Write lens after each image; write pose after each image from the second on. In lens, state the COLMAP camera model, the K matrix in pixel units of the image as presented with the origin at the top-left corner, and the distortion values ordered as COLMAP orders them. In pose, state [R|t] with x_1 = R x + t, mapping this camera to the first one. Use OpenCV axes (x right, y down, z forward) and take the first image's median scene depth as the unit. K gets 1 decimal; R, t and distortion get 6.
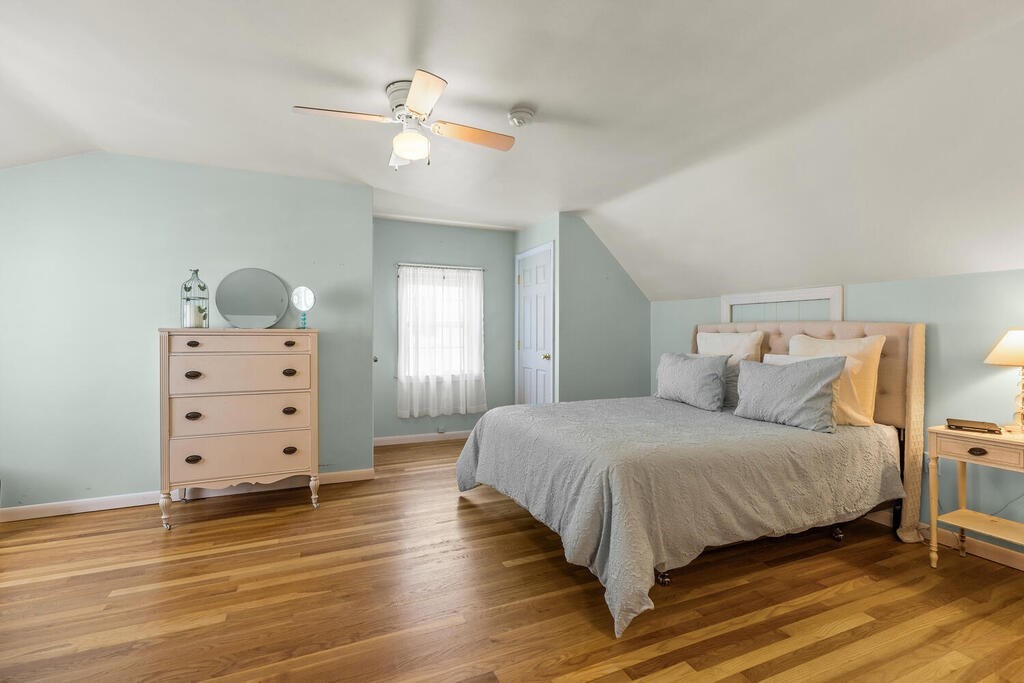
lens RADIAL K [[458.3, 0, 517.5], [0, 458.3, 333.7], [0, 0, 1]] dist [0.000872, -0.000162]
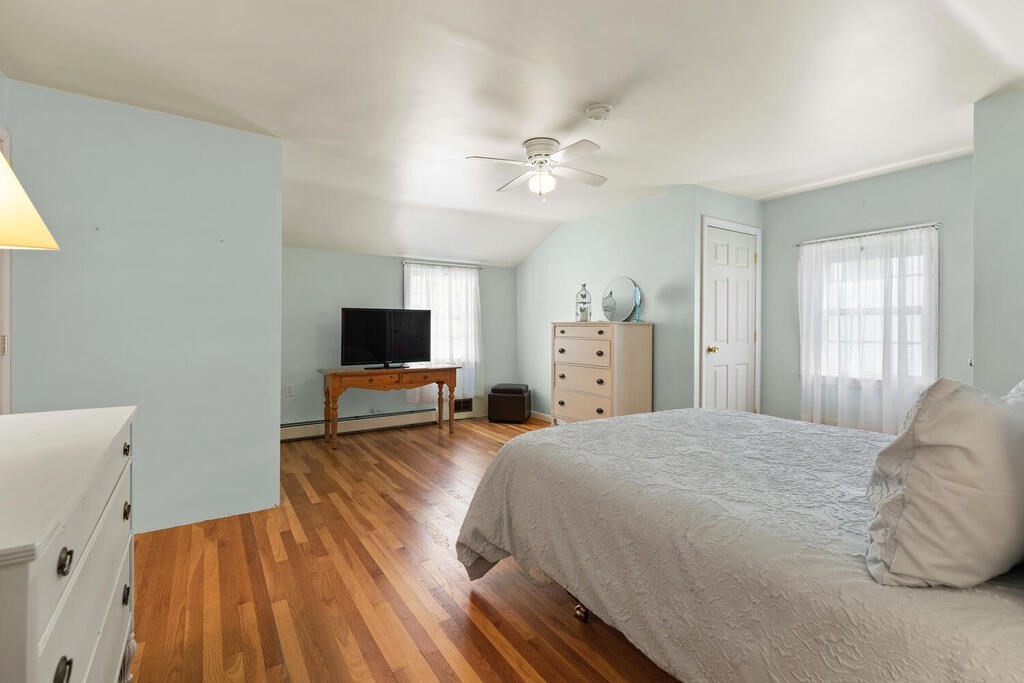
lens RADIAL K [[458.3, 0, 517.5], [0, 458.3, 333.7], [0, 0, 1]] dist [0.000872, -0.000162]
pose [[0.180711, 0.006117, -0.983517, 0.806937], [0.001144, 0.999979, 0.006429, 0.018040], [0.983536, -0.002287, 0.180700, 0.532325]]
